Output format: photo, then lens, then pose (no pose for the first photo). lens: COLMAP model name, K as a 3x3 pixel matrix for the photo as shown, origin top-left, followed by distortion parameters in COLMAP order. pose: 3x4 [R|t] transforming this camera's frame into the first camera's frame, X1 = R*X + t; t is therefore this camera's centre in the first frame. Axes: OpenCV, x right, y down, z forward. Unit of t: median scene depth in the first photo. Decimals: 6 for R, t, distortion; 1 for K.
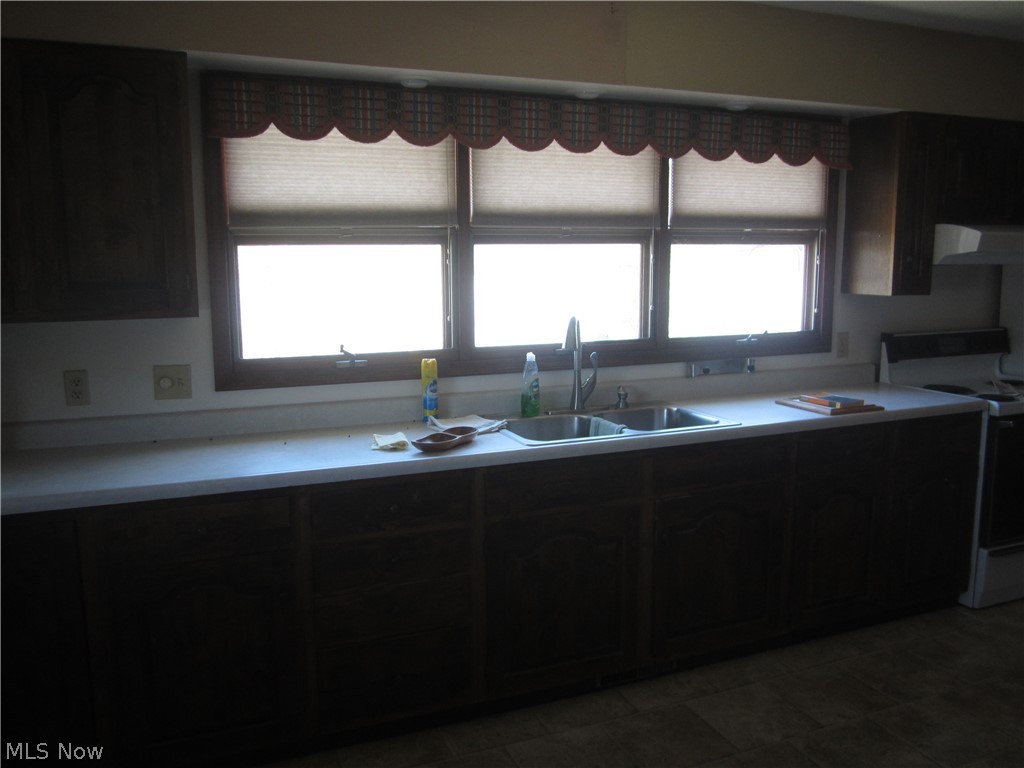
lens RADIAL K [[842.3, 0, 552.1], [0, 842.3, 377.4], [0, 0, 1]] dist [-0.054845, 0.022992]
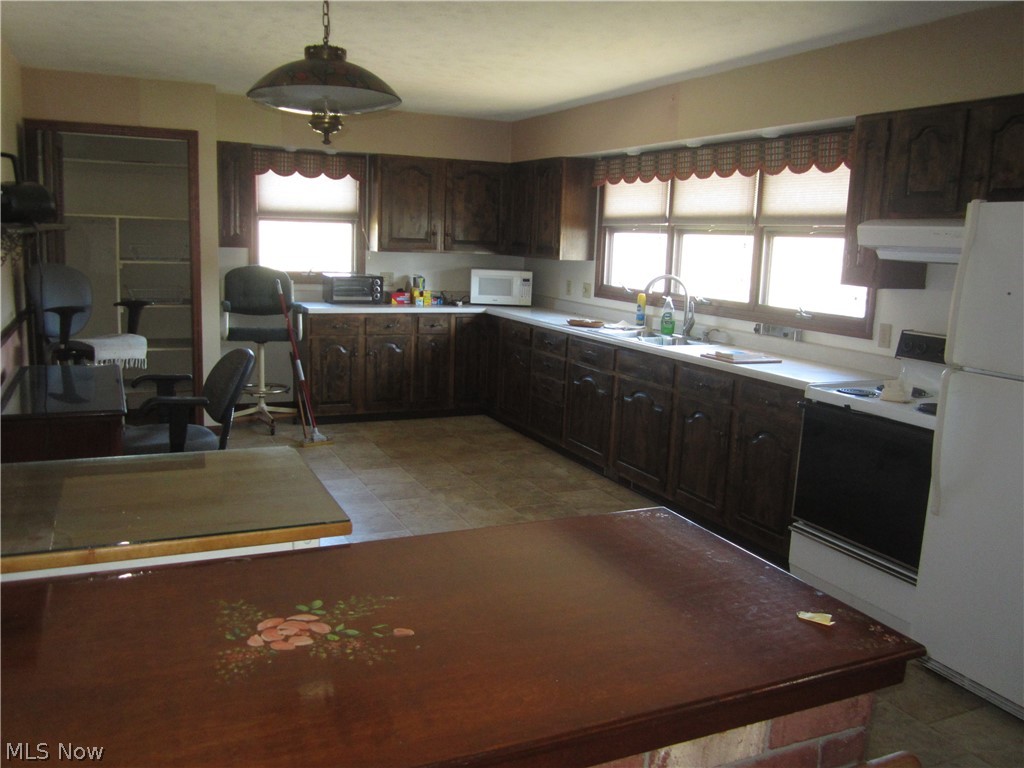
lens RADIAL K [[842.3, 0, 512.8], [0, 842.3, 383.9], [0, 0, 1]] dist [-0.054845, 0.022992]
pose [[0.042755, 0.173071, -0.983981, 2.481220], [-0.193470, 0.967673, 0.161797, -0.107926], [0.980174, 0.183453, 0.074857, 0.862099]]
